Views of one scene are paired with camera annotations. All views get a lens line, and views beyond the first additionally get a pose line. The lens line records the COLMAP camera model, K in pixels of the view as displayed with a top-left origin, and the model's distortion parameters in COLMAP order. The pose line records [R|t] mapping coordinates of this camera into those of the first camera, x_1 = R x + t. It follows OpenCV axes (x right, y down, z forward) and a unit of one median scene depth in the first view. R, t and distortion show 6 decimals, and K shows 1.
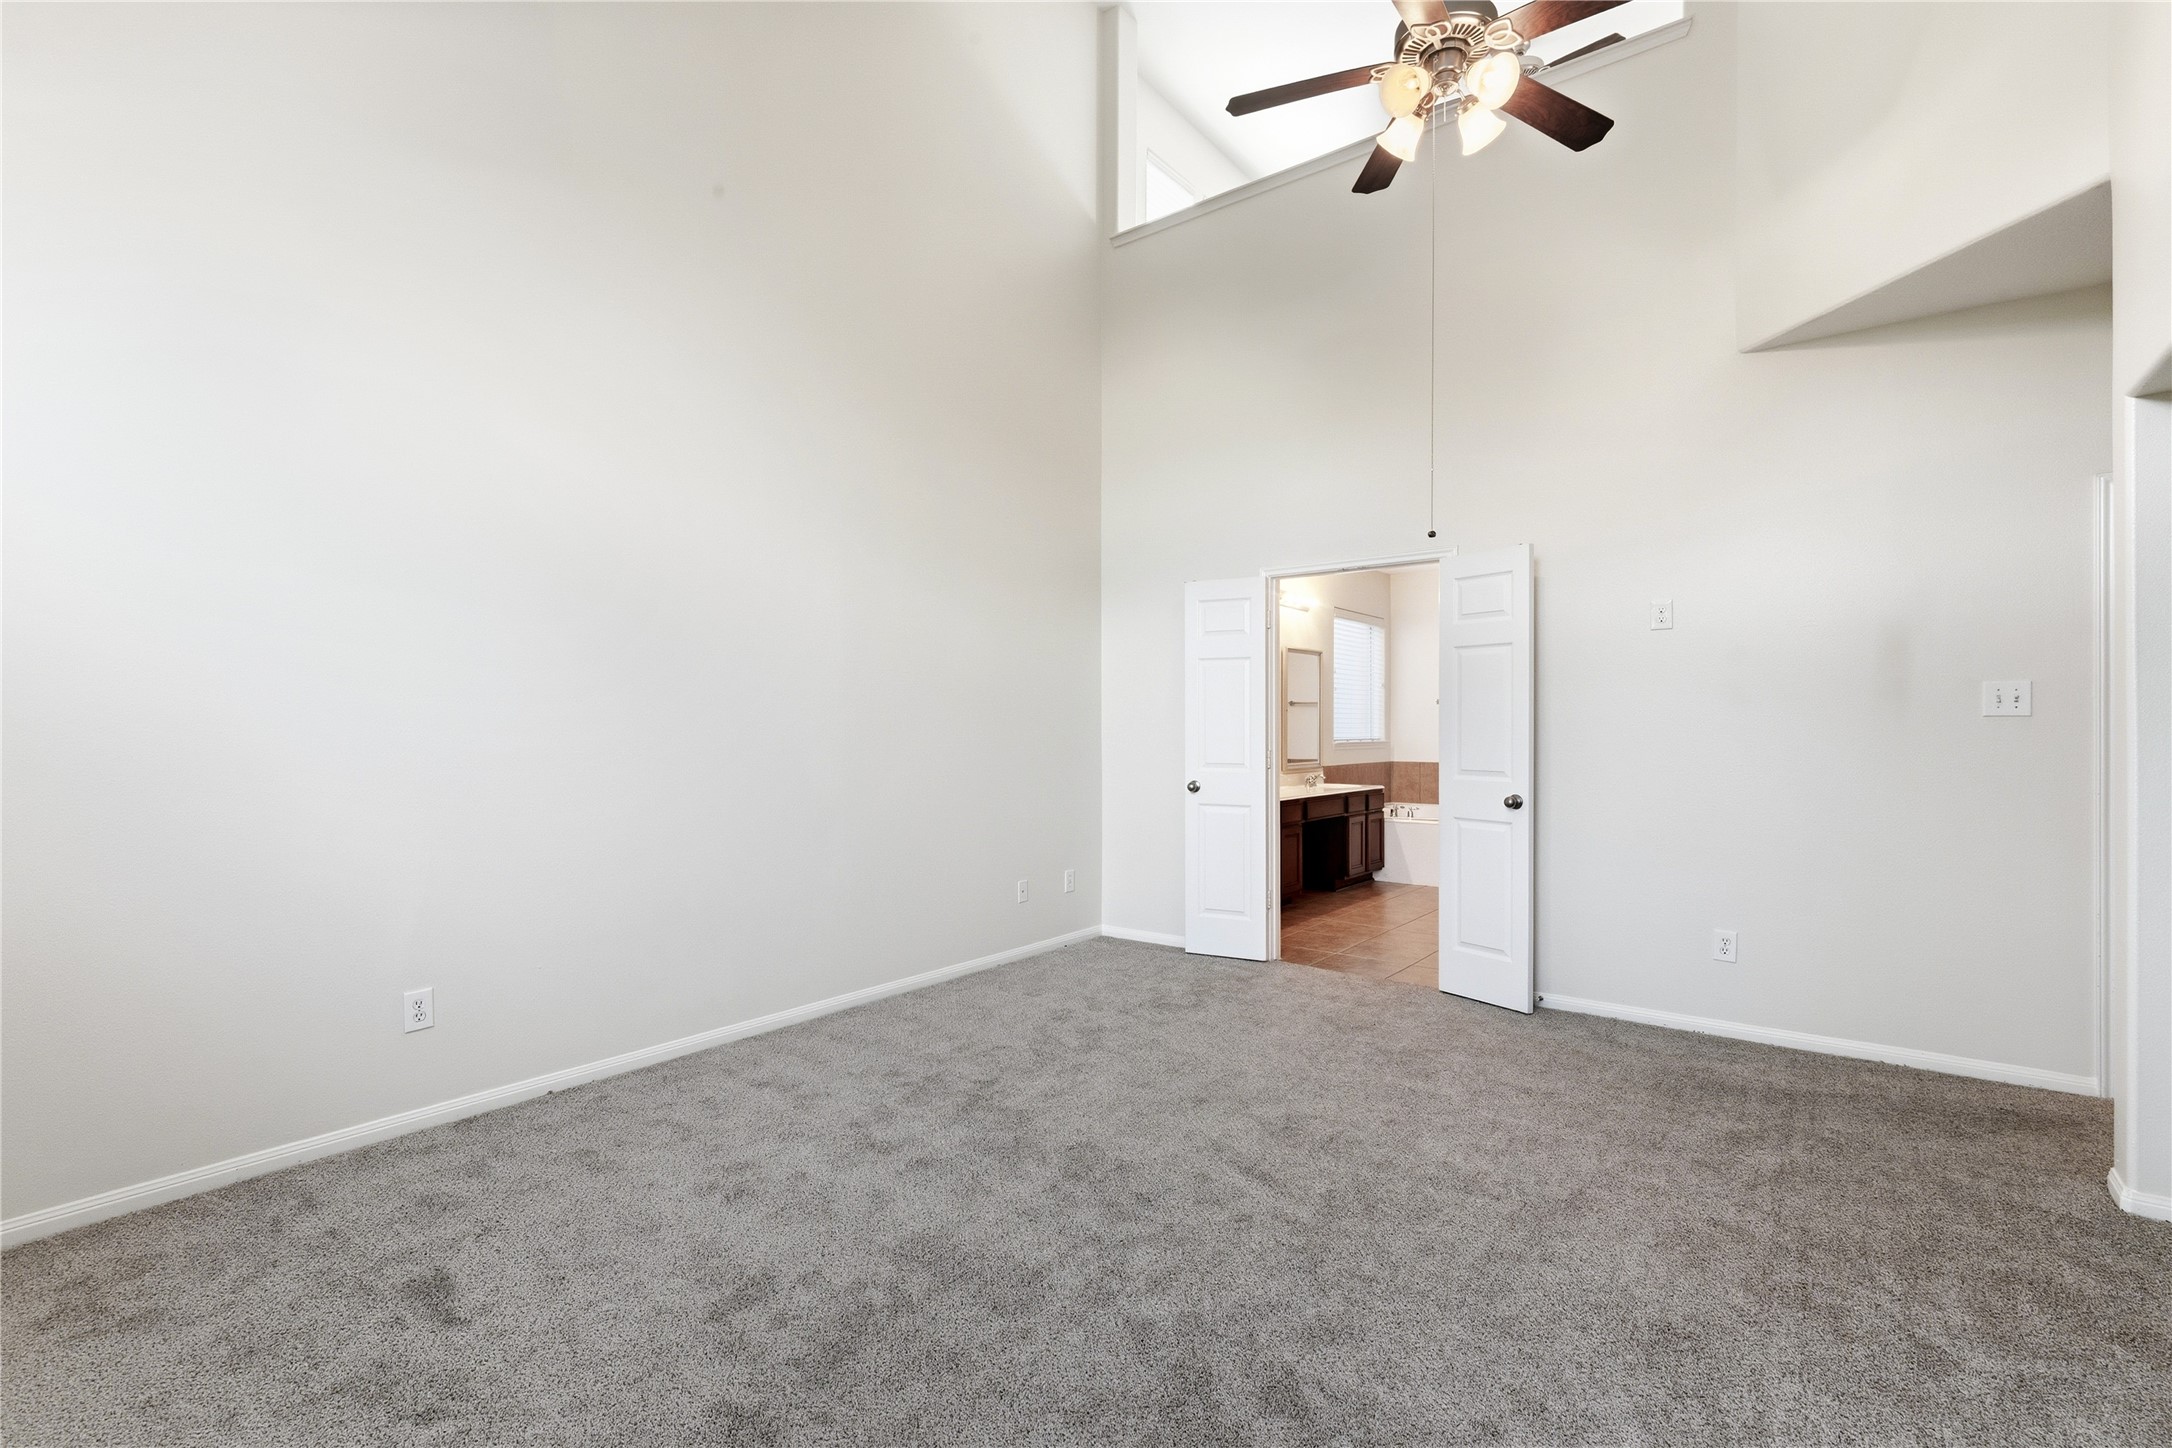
lens RADIAL K [[997.5, 0, 1092.3], [0, 997.5, 722.9], [0, 0, 1]] dist [0.010039, -0.000714]
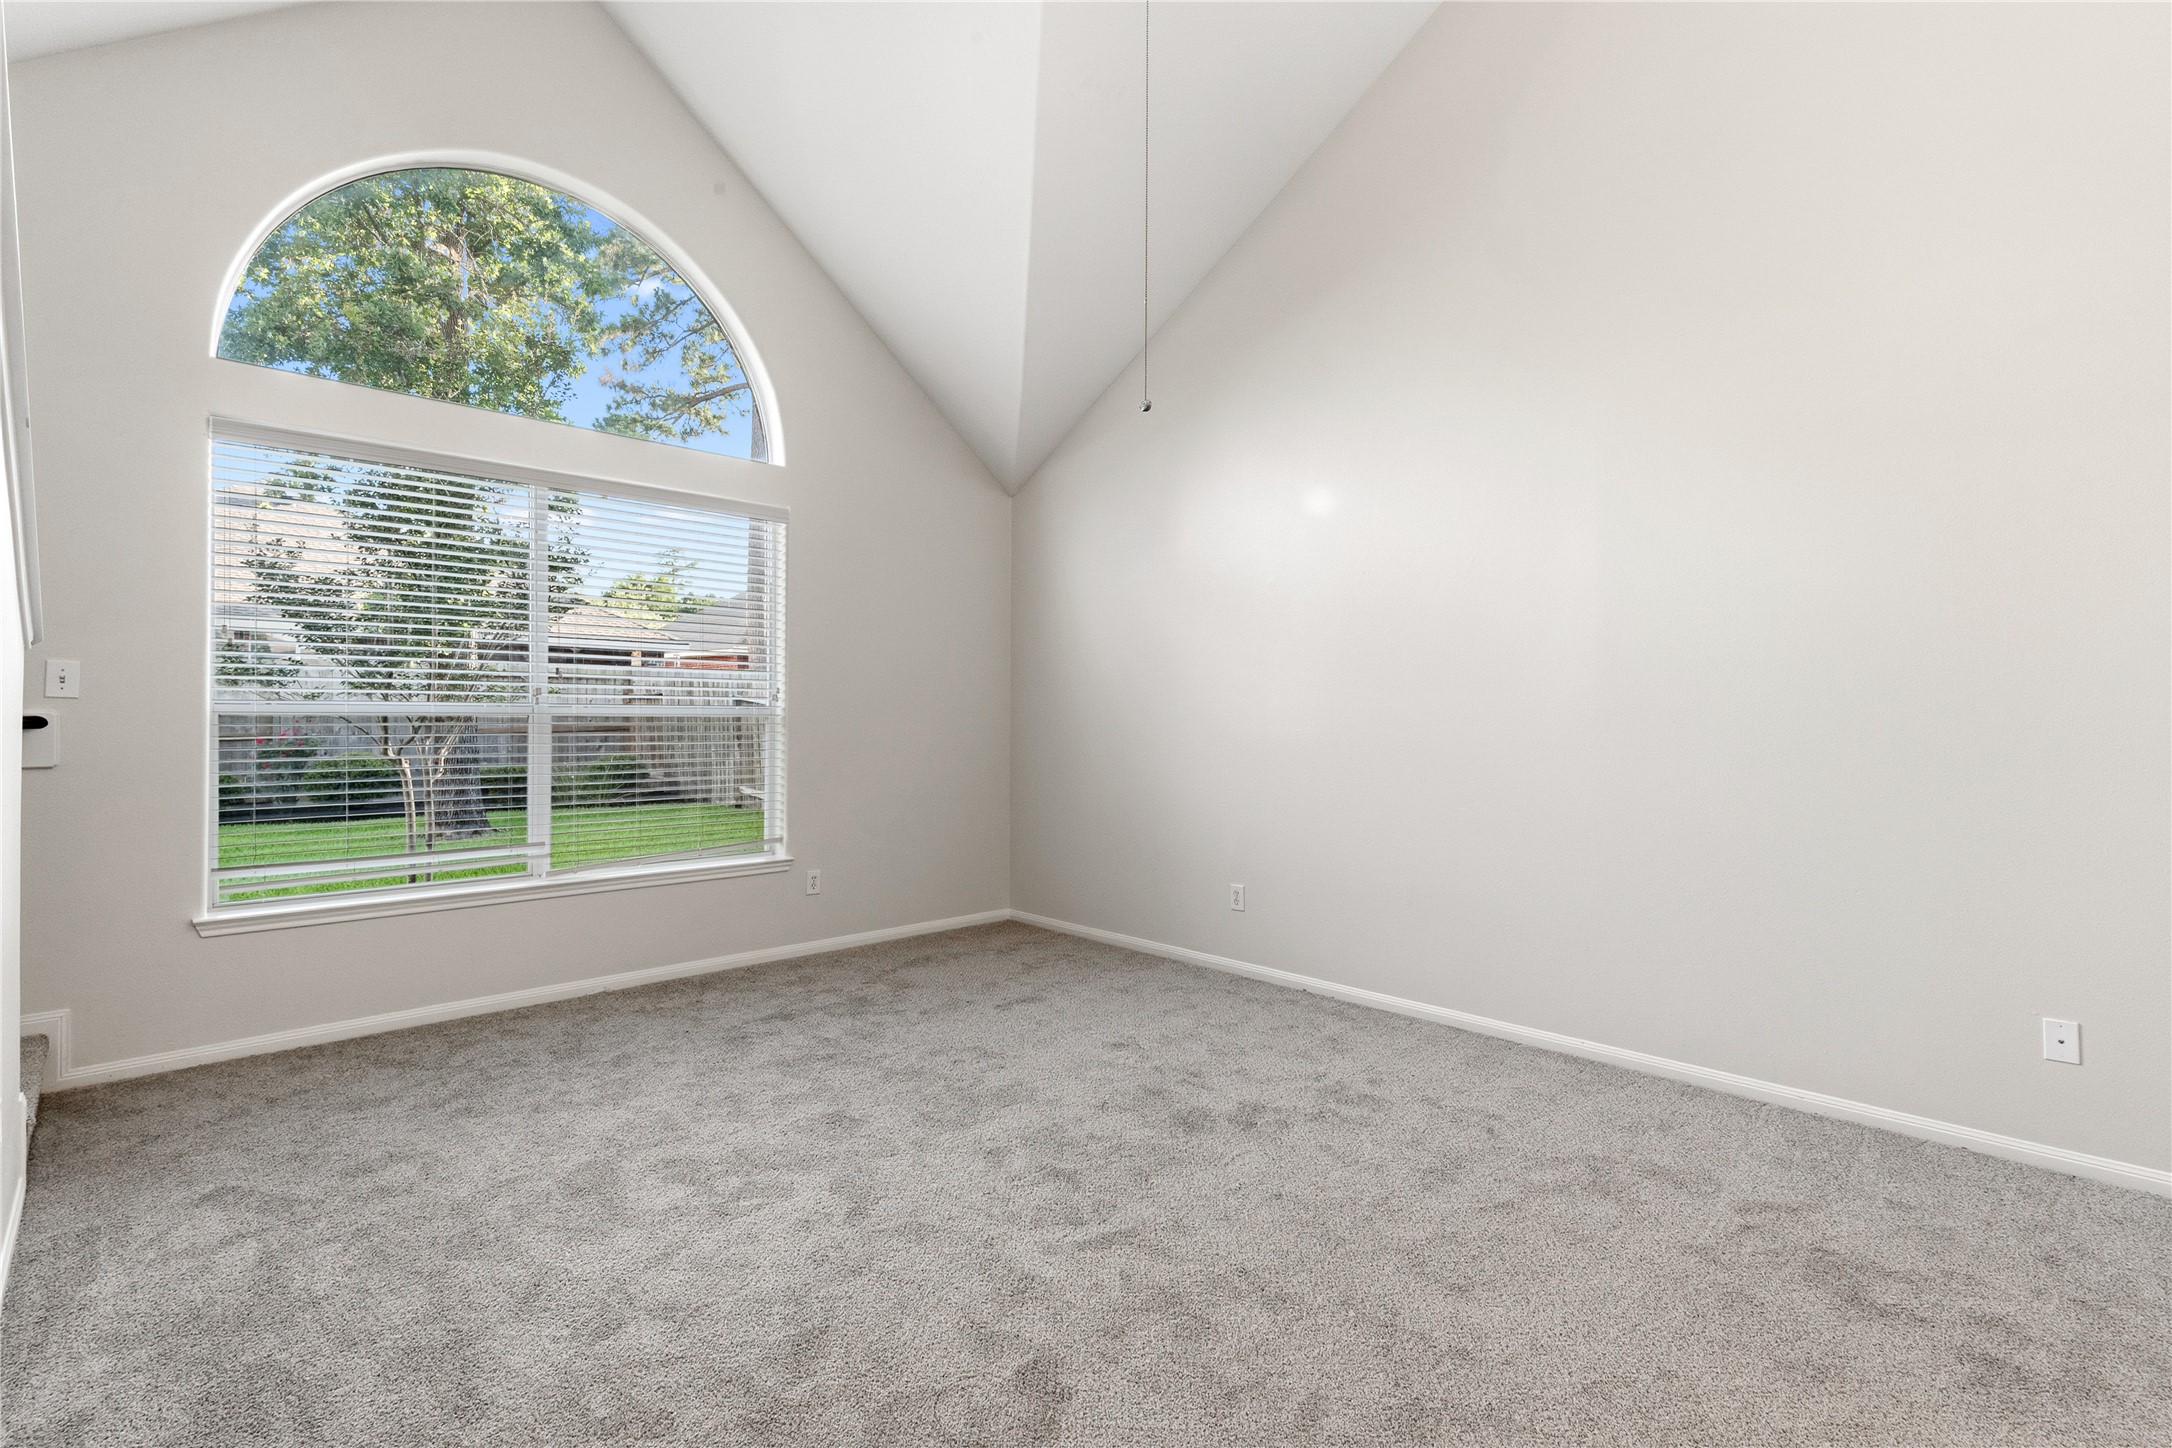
lens RADIAL K [[997.5, 0, 1092.3], [0, 997.5, 722.9], [0, 0, 1]] dist [0.010039, -0.000714]
pose [[-0.153025, 0.010259, -0.988169, 0.733483], [-0.001463, 0.999943, 0.010608, -0.005955], [0.988221, 0.003068, -0.153001, 0.807848]]
